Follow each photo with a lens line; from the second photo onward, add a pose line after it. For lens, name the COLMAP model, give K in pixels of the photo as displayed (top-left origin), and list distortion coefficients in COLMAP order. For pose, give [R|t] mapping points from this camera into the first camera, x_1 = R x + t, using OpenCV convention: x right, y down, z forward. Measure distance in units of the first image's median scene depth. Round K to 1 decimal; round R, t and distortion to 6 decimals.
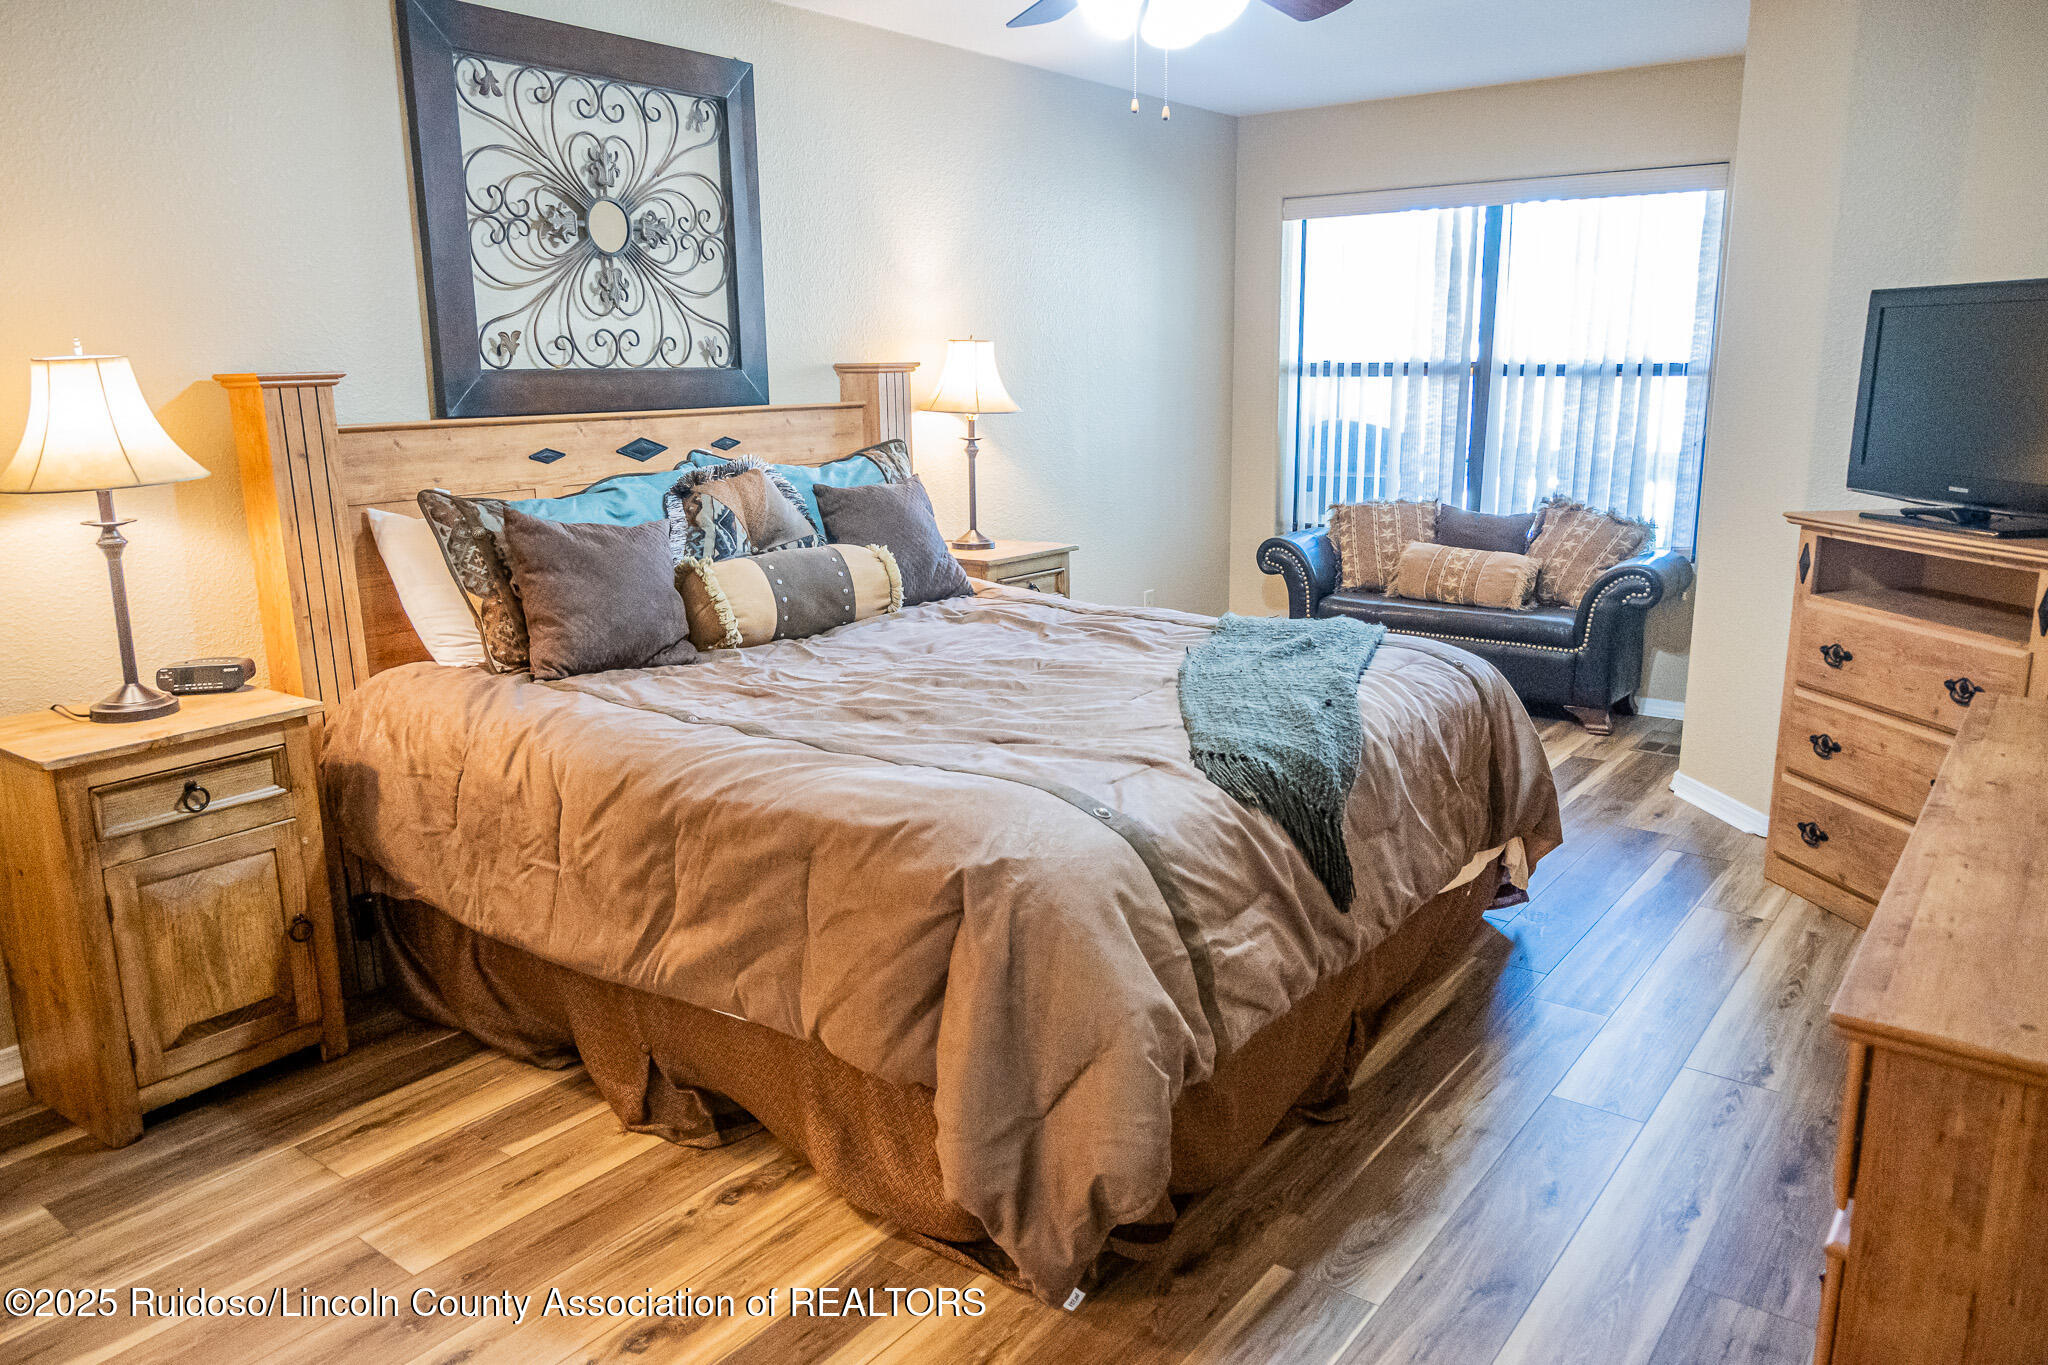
lens RADIAL K [[1436.1, 0, 1024.8], [0, 1436.1, 681.5], [0, 0, 1]] dist [0.008187, 0.001301]
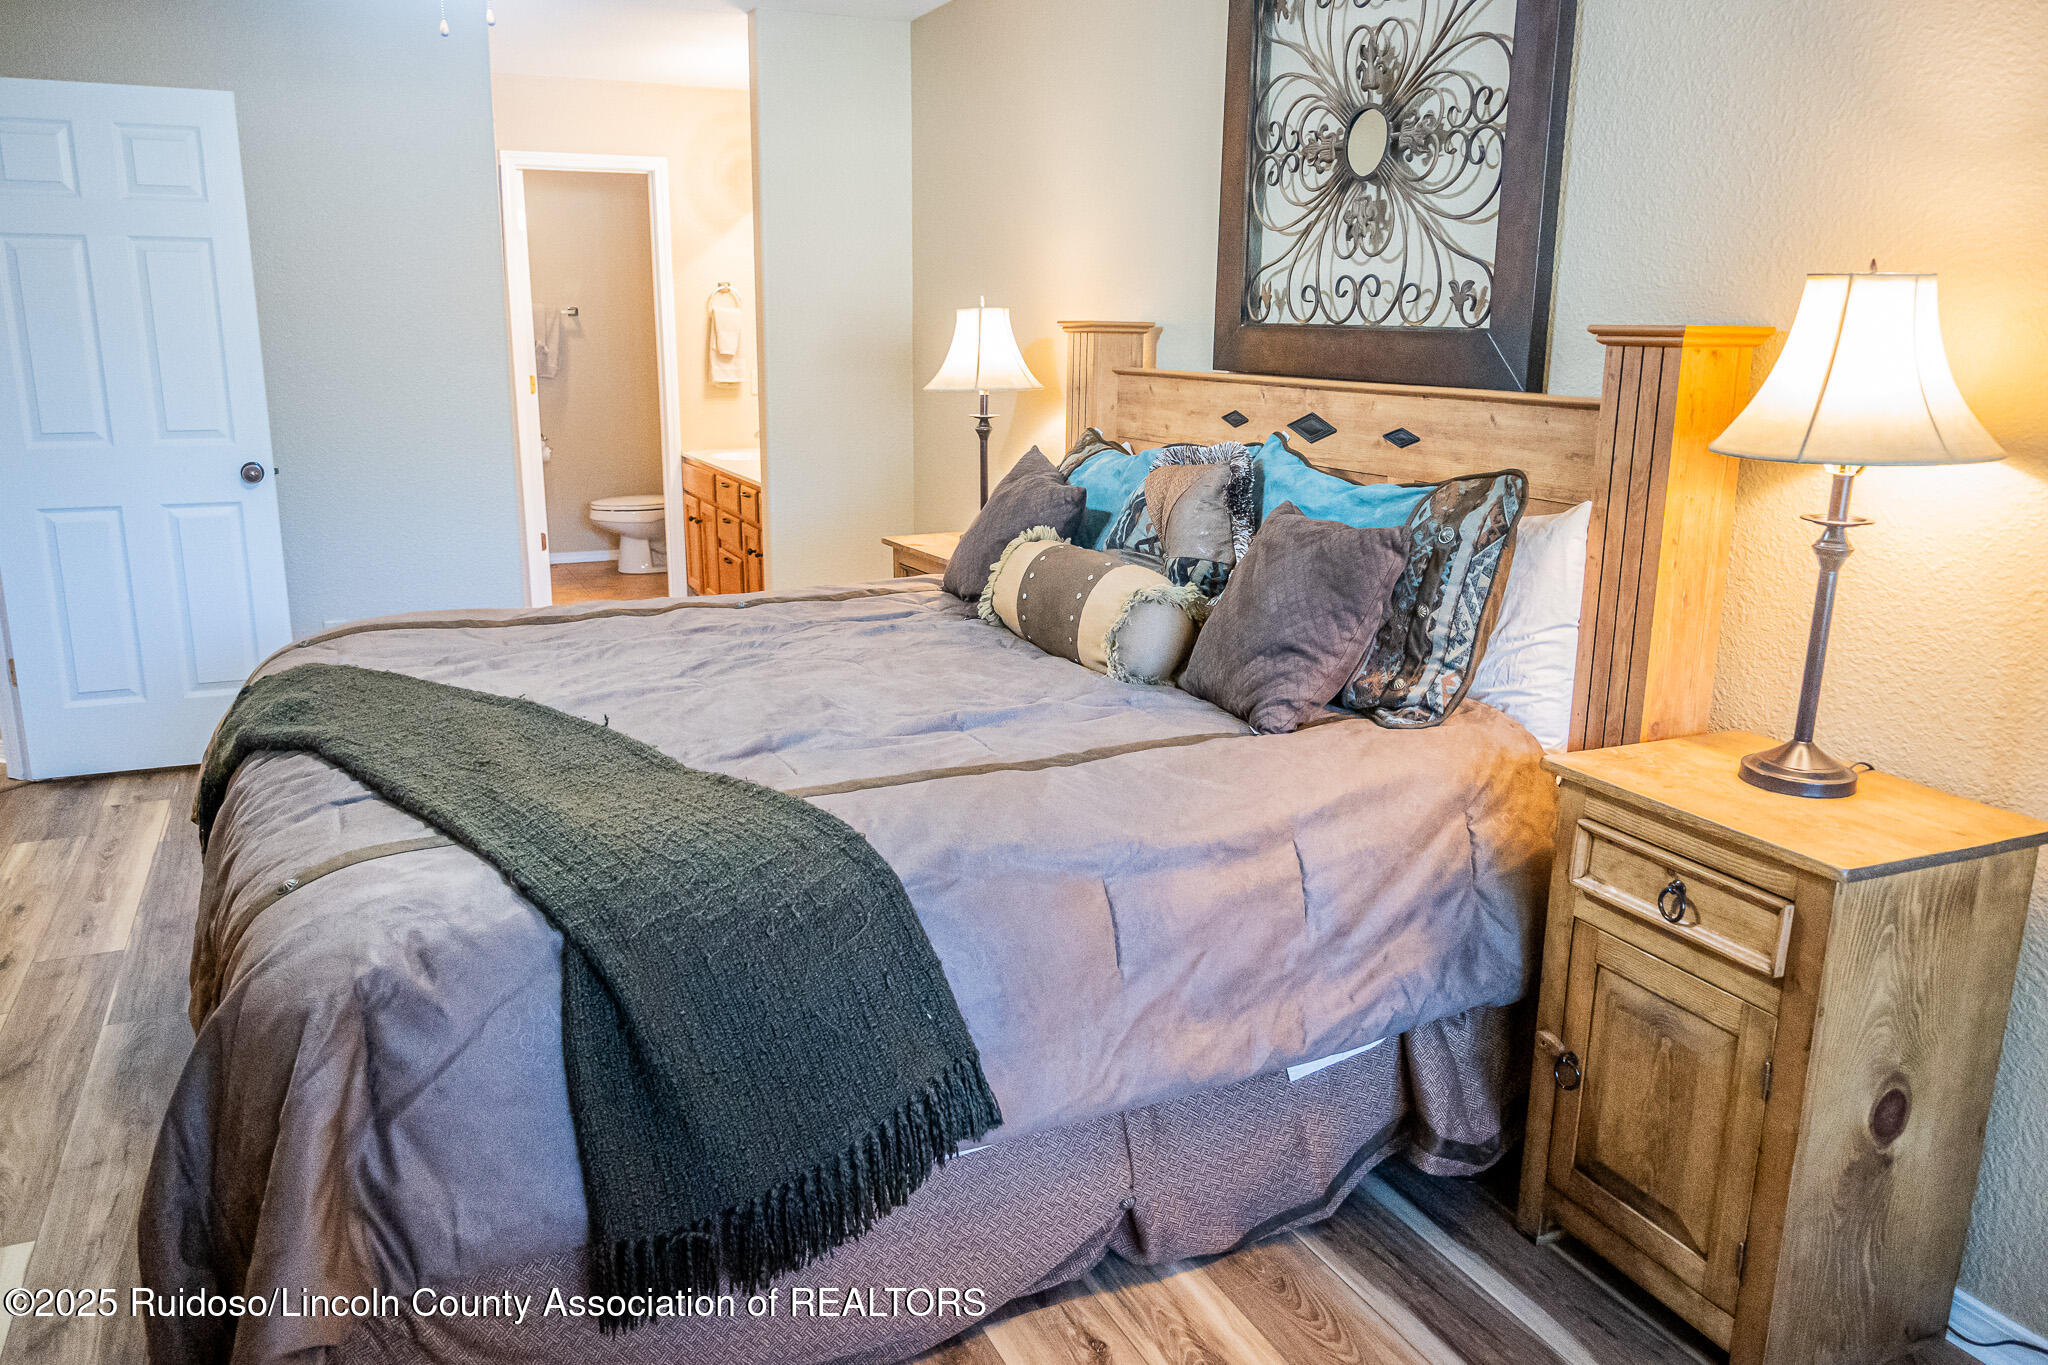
lens RADIAL K [[1436.1, 0, 1019.4], [0, 1436.1, 686.3], [0, 0, 1]] dist [0.008187, 0.001301]
pose [[-0.475142, 0.223556, -0.851037, 0.516006], [-0.196642, 0.915747, 0.350341, -0.276088], [0.857655, 0.333811, -0.391149, 1.215369]]
